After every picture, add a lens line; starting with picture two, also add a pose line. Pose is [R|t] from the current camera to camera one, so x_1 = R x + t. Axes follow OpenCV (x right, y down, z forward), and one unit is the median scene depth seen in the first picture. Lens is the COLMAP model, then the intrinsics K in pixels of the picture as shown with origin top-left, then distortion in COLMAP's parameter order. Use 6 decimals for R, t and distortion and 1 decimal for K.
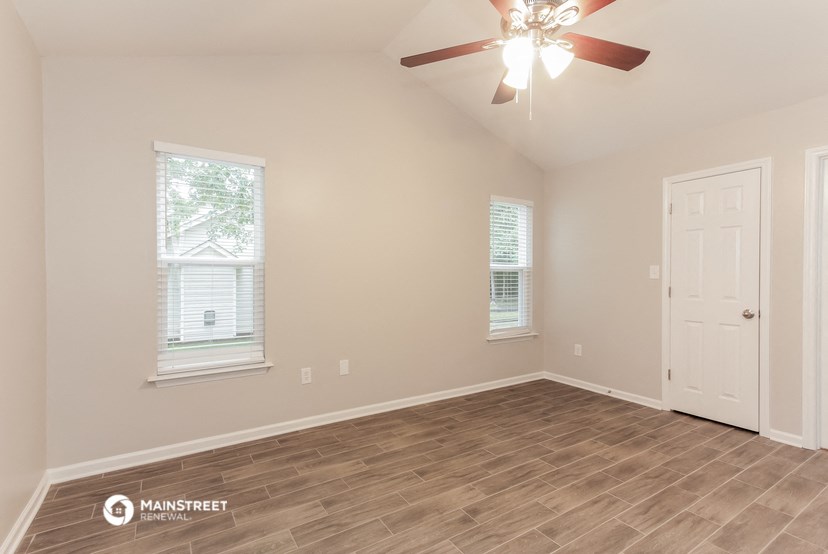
lens RADIAL K [[392.2, 0, 416.5], [0, 392.2, 283.8], [0, 0, 1]] dist [0.019446, 0.000230]
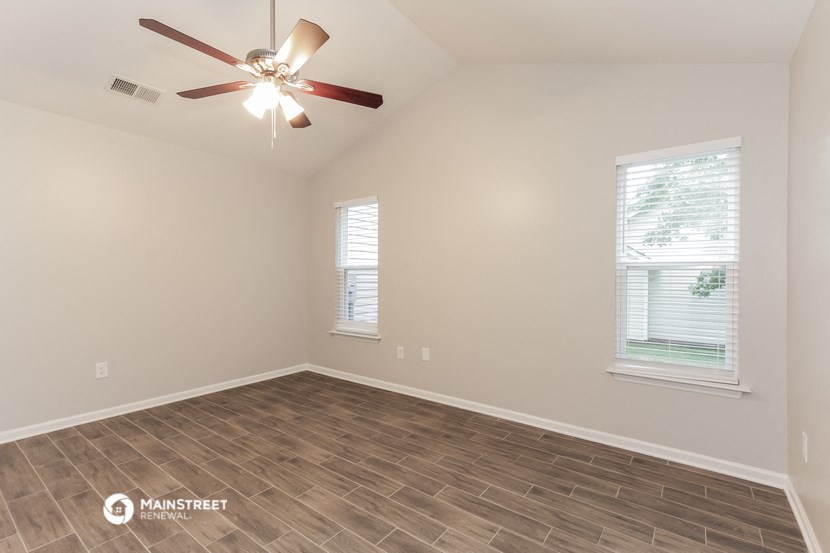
lens RADIAL K [[384.2, 0, 416.5], [0, 384.2, 266.4], [0, 0, 1]] dist [0.015944, 0.000263]
pose [[0.338155, -0.022485, -0.940822, 1.025252], [-0.022768, 0.999226, -0.032065, -0.016692], [0.940815, 0.032263, 0.337382, 0.645641]]
